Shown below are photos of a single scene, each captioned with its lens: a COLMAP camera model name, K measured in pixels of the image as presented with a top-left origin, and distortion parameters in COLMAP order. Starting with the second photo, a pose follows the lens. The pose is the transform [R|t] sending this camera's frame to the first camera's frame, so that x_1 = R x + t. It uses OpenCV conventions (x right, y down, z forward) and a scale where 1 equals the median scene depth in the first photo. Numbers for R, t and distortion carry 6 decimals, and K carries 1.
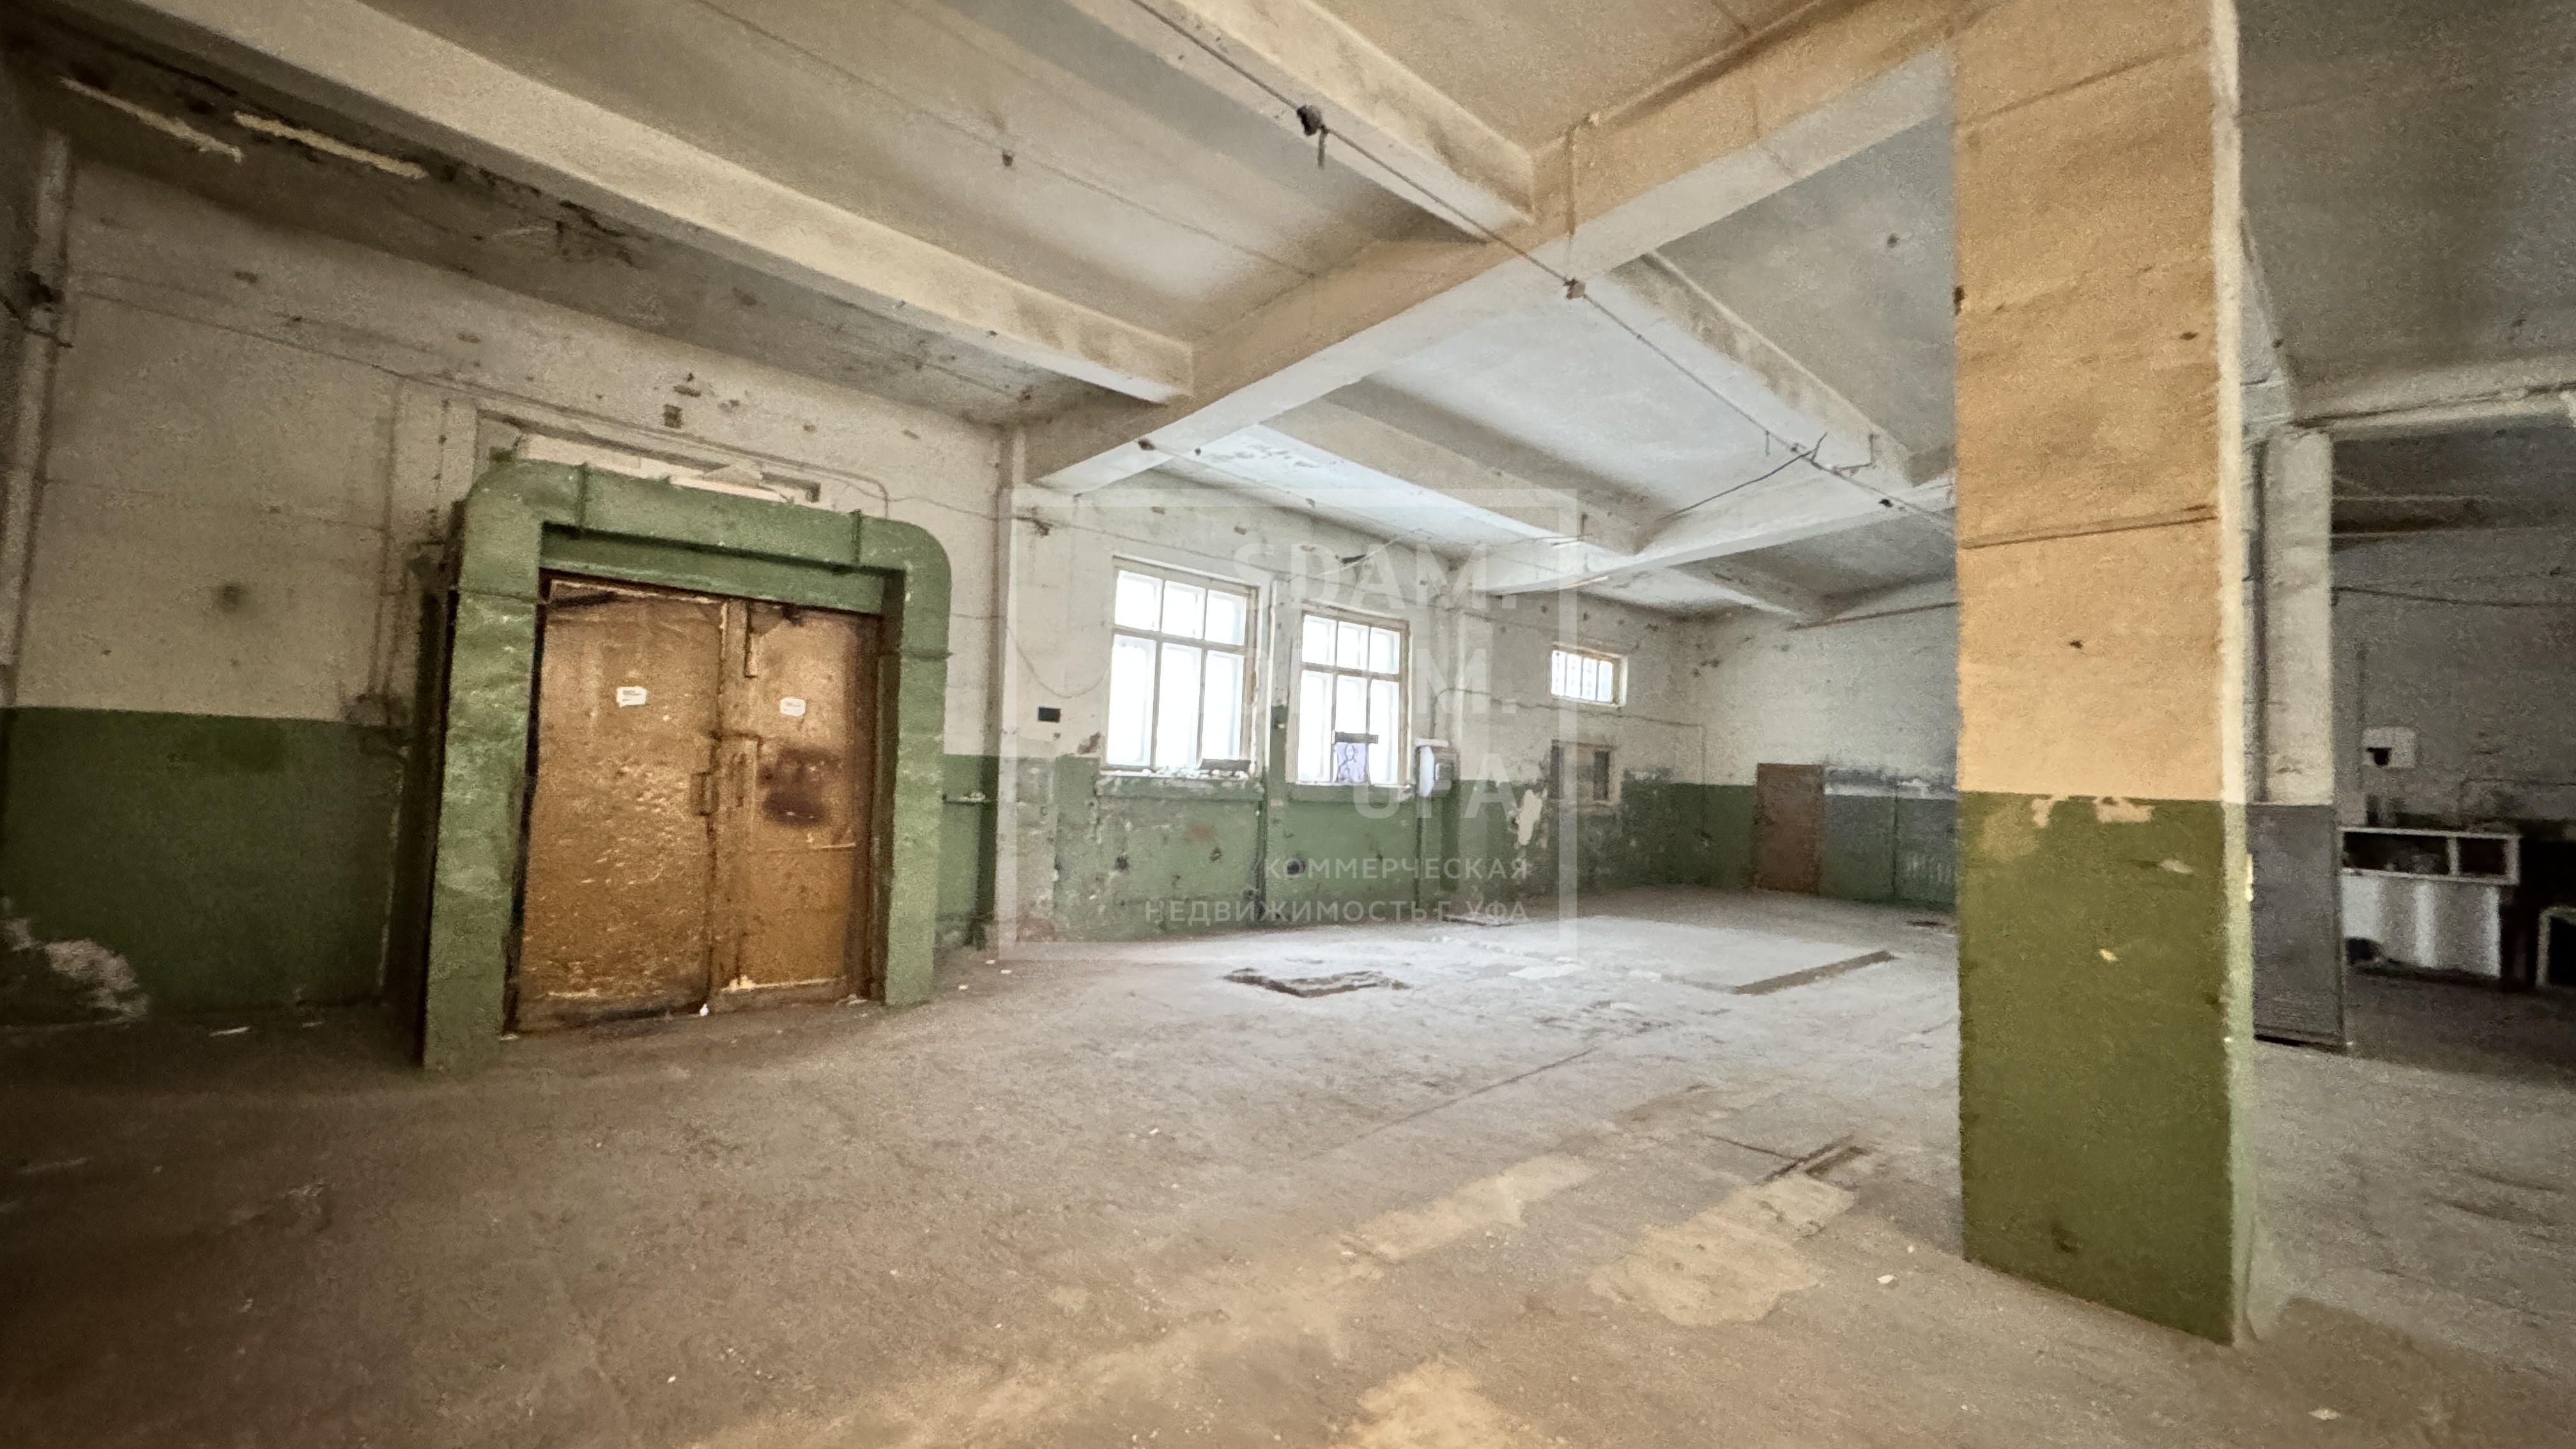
lens RADIAL K [[1017.8, 0, 1285.5], [0, 1017.8, 724.2], [0, 0, 1]] dist [-0.002446, 0.000293]
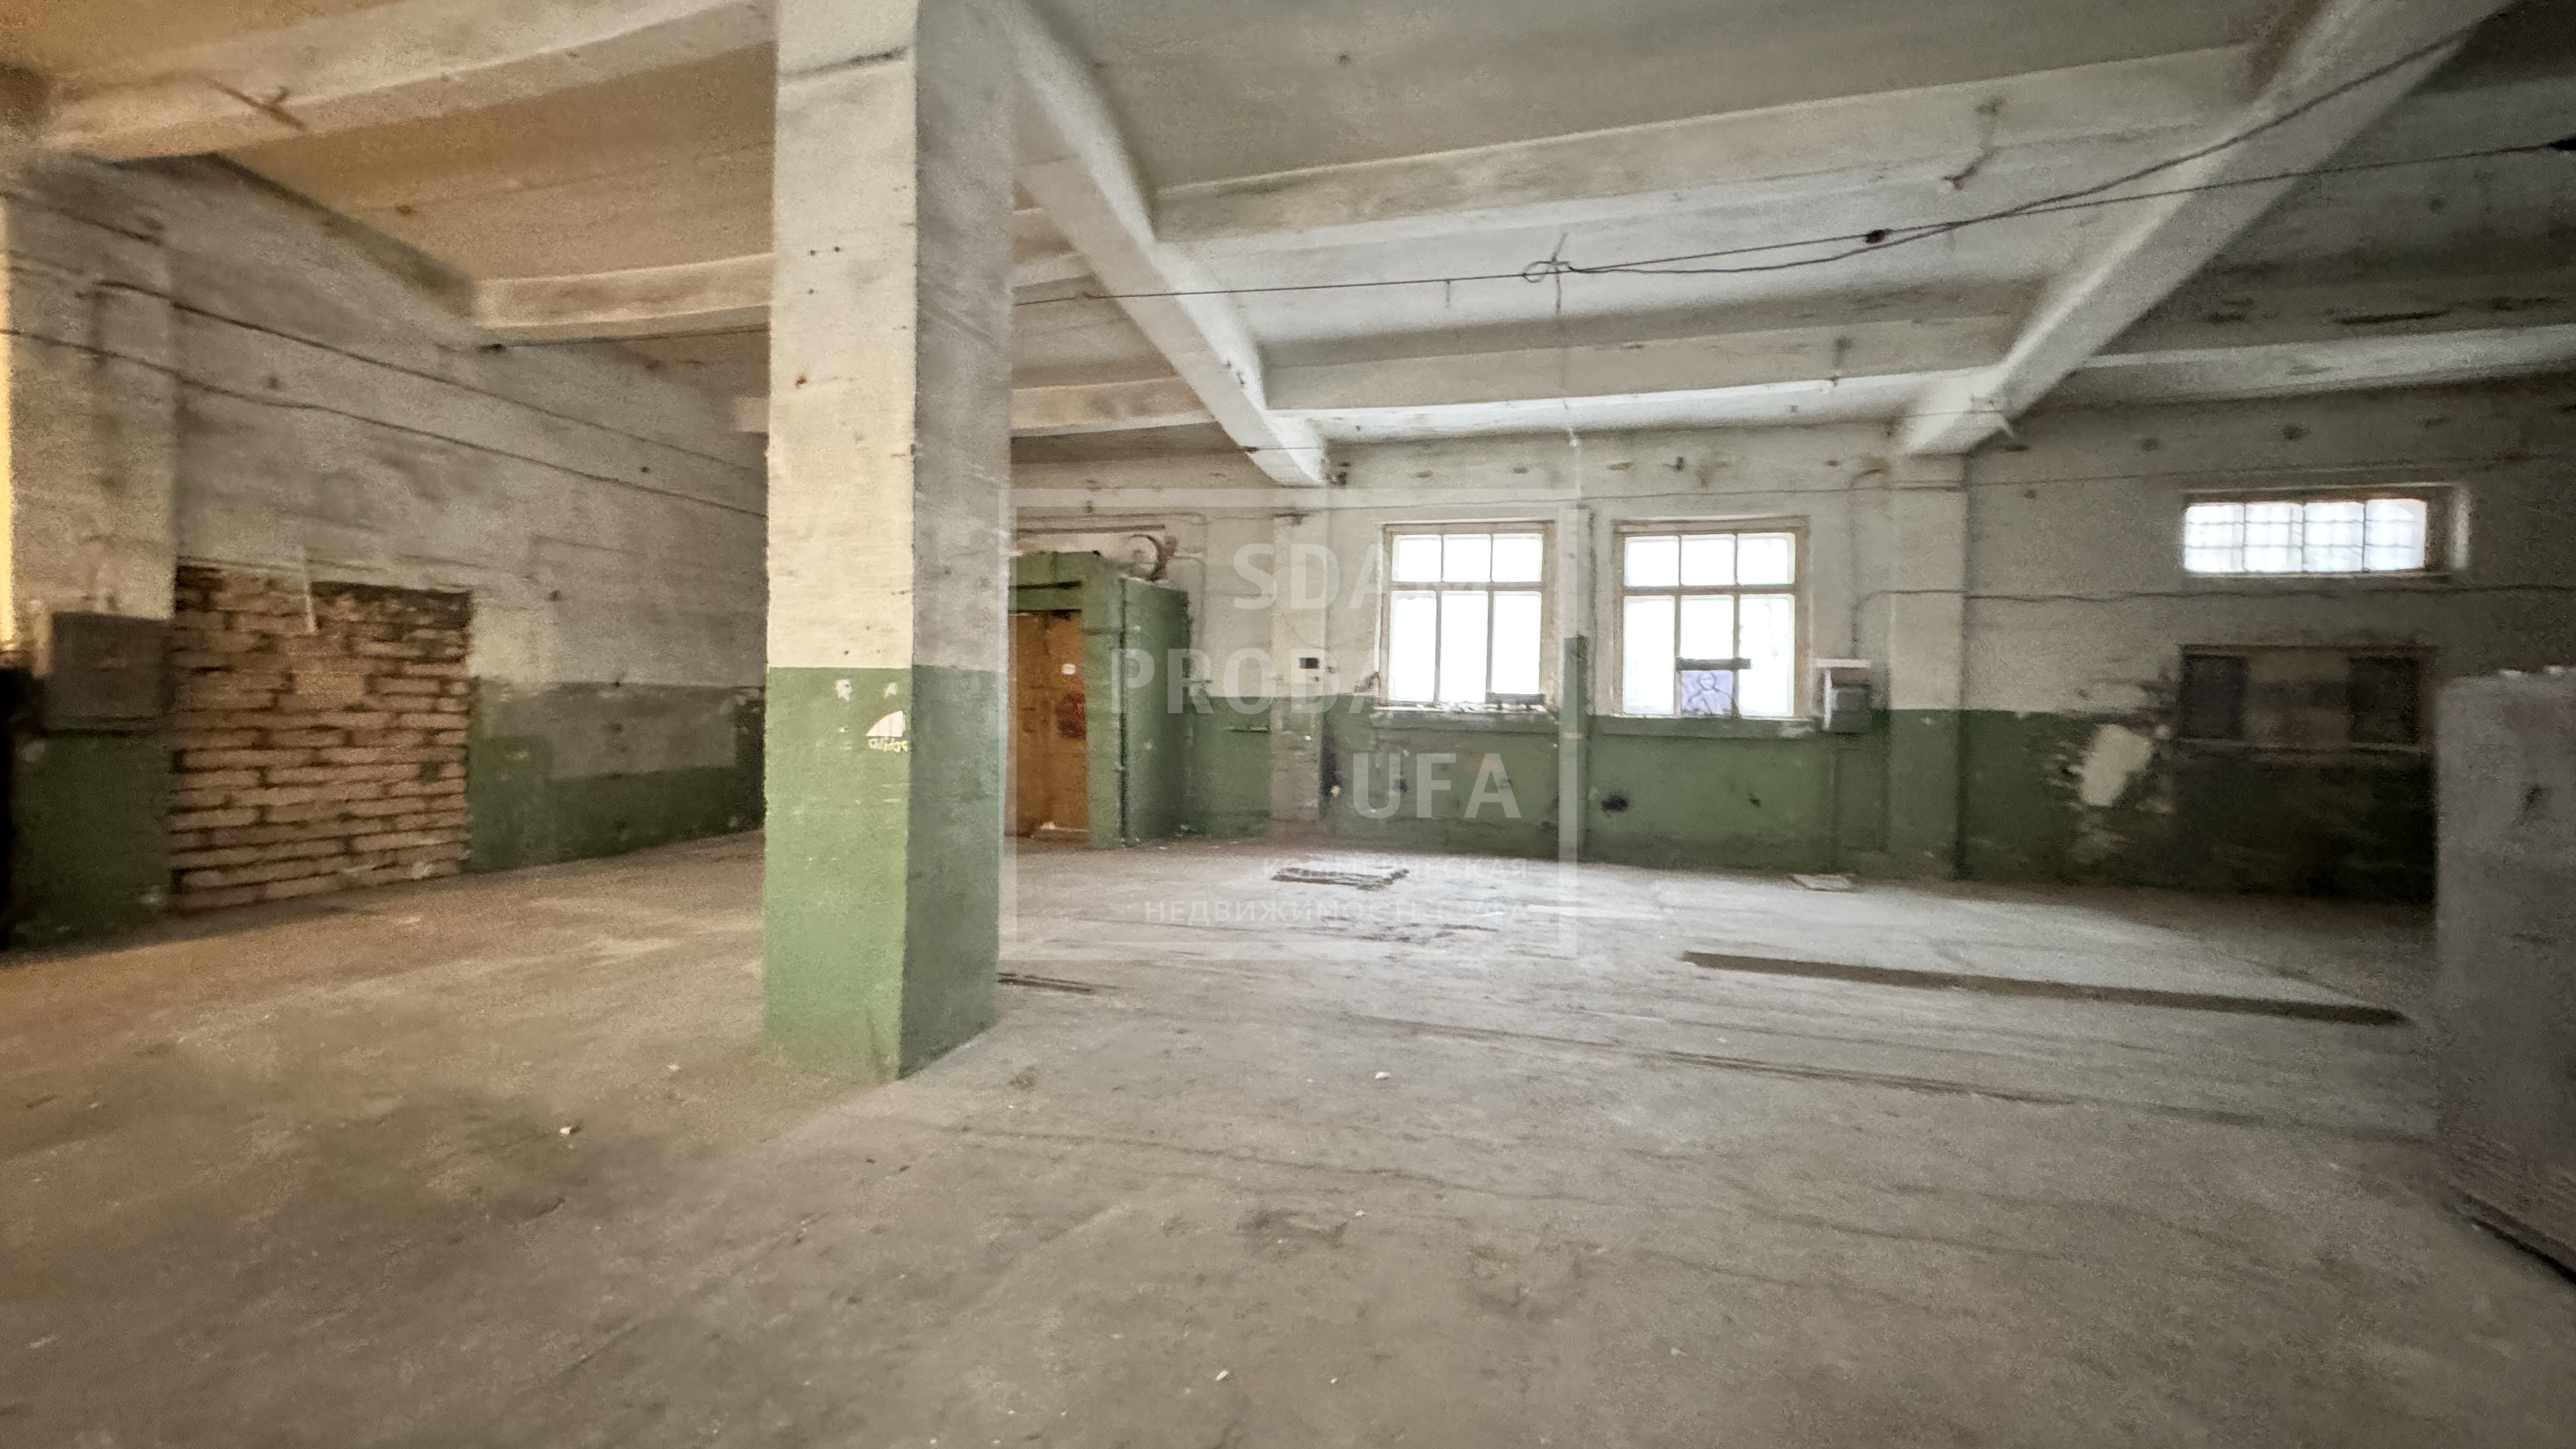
lens RADIAL K [[1017.8, 0, 1286.4], [0, 1017.8, 726.0], [0, 0, 1]] dist [-0.002446, 0.000293]
pose [[0.511115, -0.017907, -0.859326, 0.860634], [0.043750, 0.999029, 0.005203, 0.062566], [0.858398, -0.040255, 0.511402, 0.316104]]
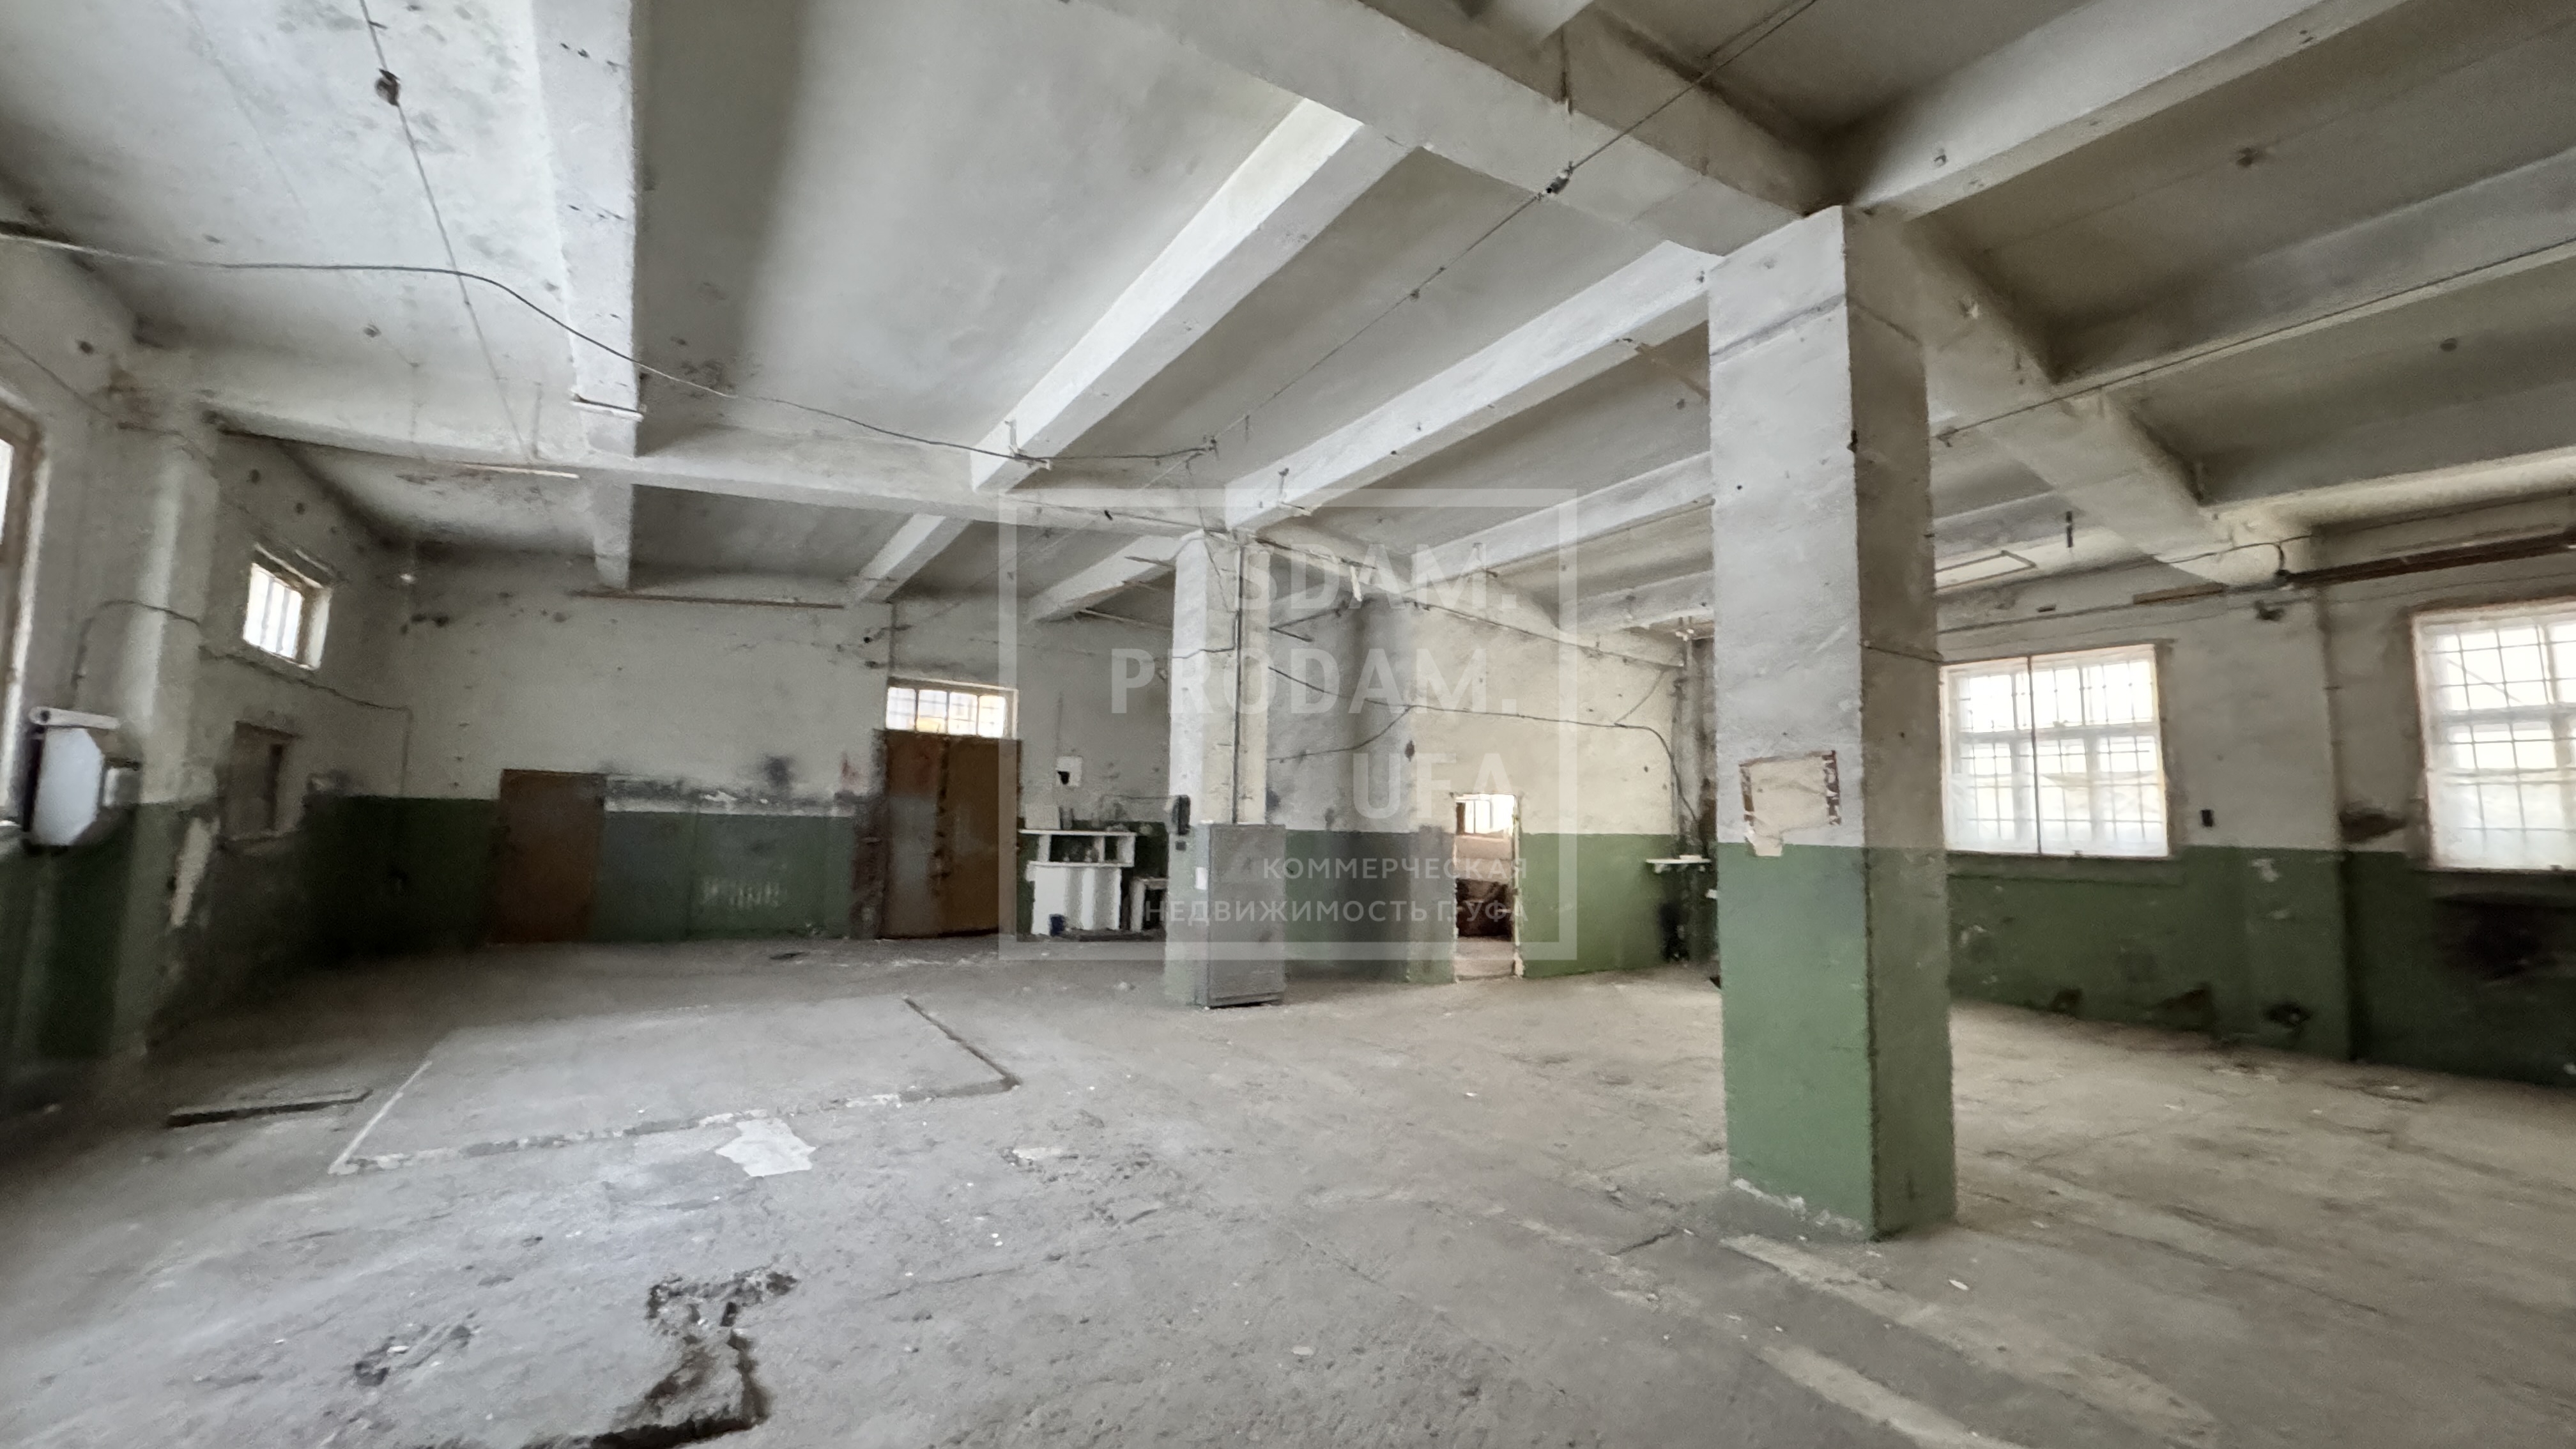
lens RADIAL K [[1017.8, 0, 1284.8], [0, 1017.8, 722.8], [0, 0, 1]] dist [-0.002446, 0.000293]
pose [[0.181553, 0.062849, 0.981371, -0.266287], [-0.066563, 0.996452, -0.051501, 0.011197], [-0.981126, -0.055973, 0.185093, 0.596493]]
